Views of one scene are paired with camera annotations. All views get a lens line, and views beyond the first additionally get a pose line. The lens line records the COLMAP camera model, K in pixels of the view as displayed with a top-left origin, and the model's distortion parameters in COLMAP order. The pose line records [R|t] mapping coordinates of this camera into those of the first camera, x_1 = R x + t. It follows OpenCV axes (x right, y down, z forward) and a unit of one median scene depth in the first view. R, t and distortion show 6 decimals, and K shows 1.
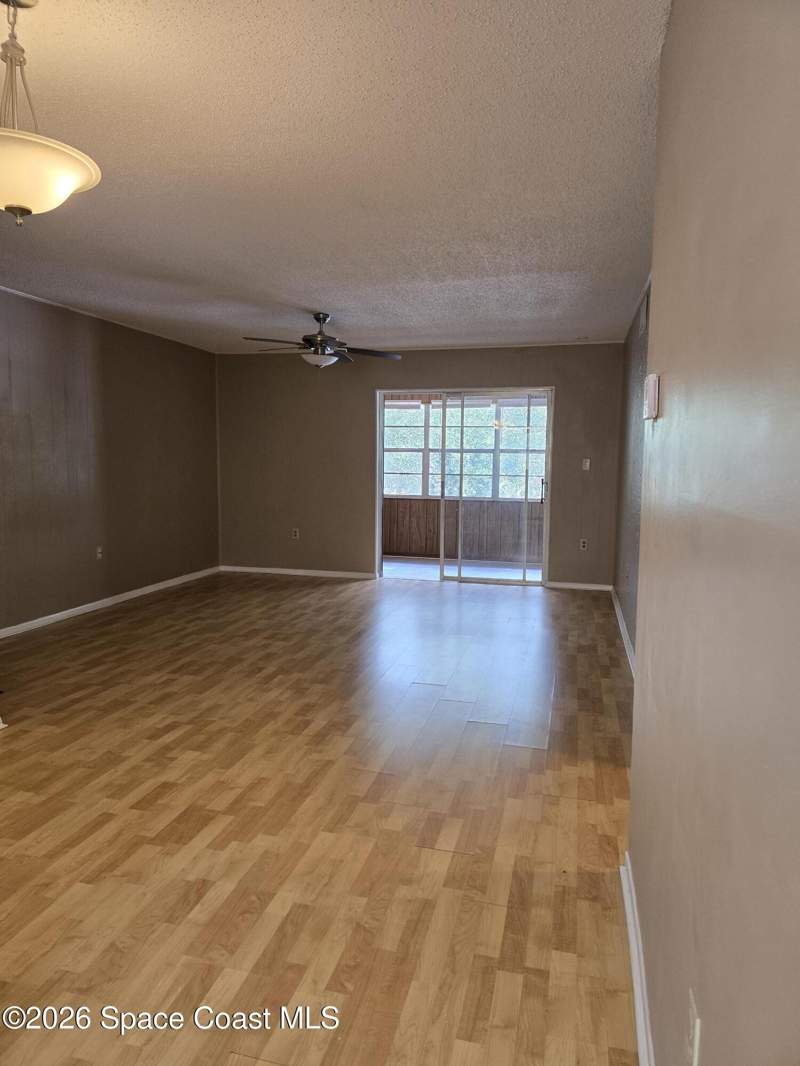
lens RADIAL K [[710.3, 0, 400.0], [0, 710.3, 533.0], [0, 0, 1]] dist [0.076372, -0.077531]
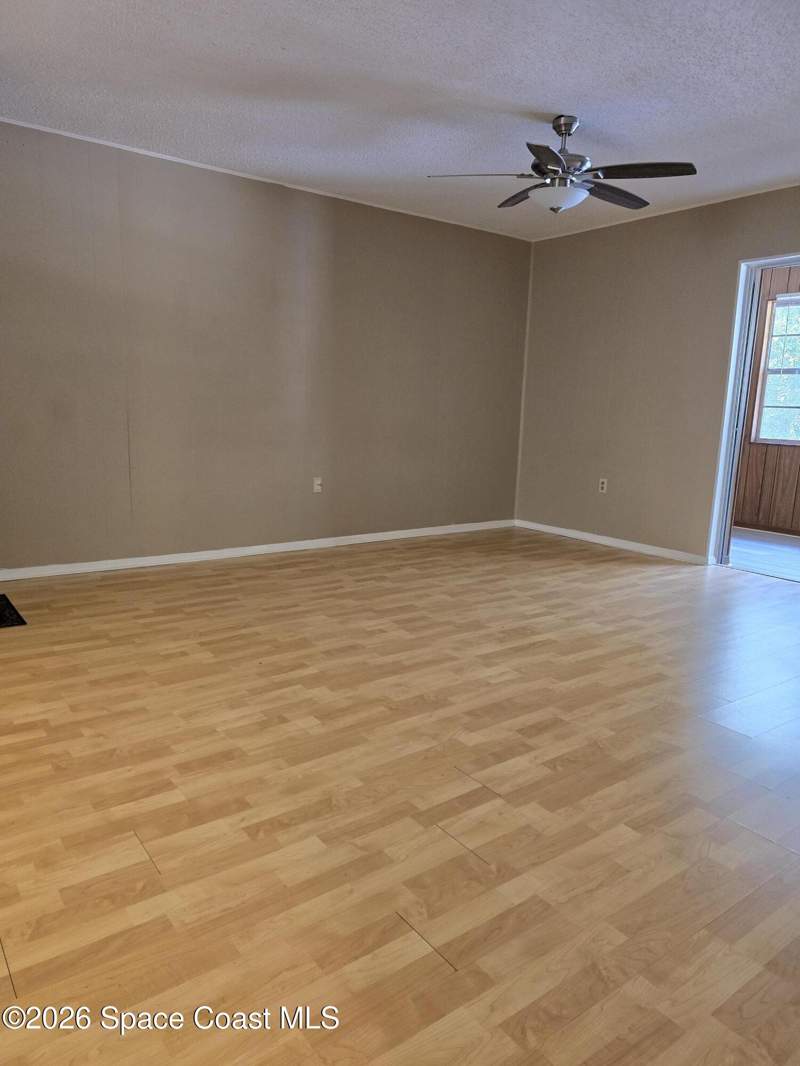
lens RADIAL K [[714.0, 0, 400.0], [0, 714.0, 543.9], [0, 0, 1]] dist [0.071347, -0.076219]
pose [[0.772529, 0.131217, -0.621274, 0.310010], [-0.082571, 0.990867, 0.106604, -0.002460], [0.629588, -0.031056, 0.776308, 0.611697]]
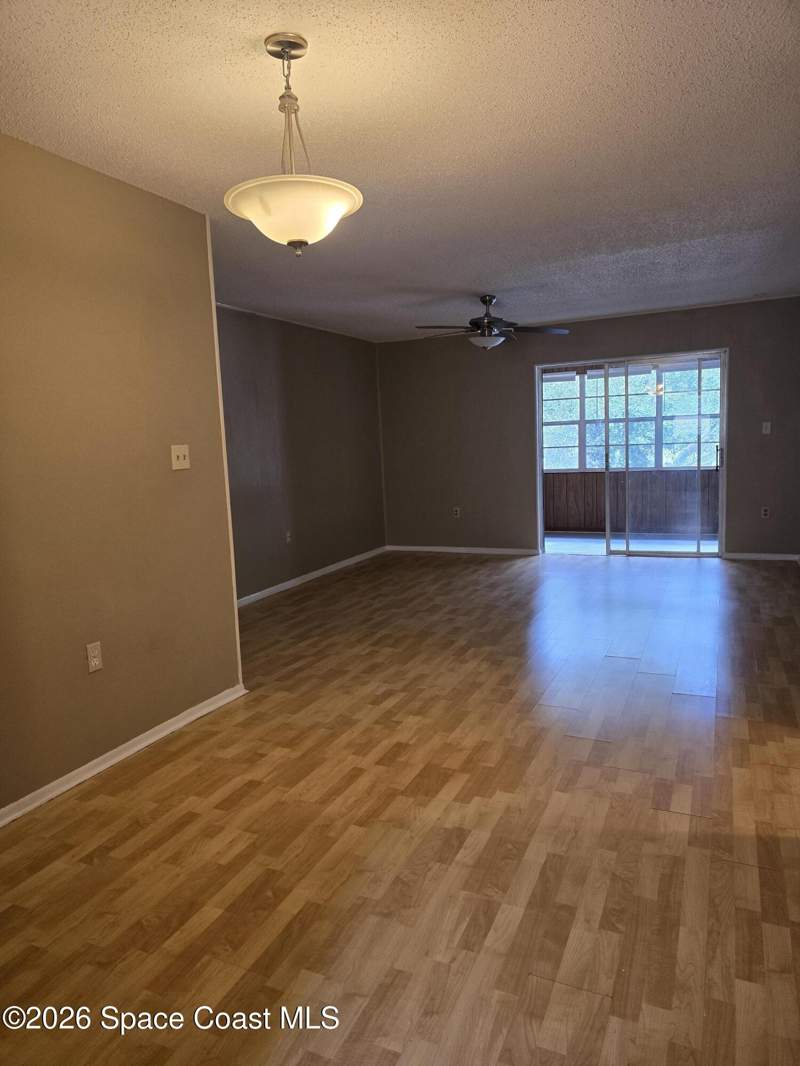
lens RADIAL K [[712.7, 0, 405.9], [0, 712.7, 528.6], [0, 0, 1]] dist [0.071765, -0.077584]
pose [[0.983668, -0.033065, -0.176931, -0.079071], [0.037885, 0.998995, 0.023933, -0.005996], [0.175961, -0.030245, 0.983932, -0.052101]]
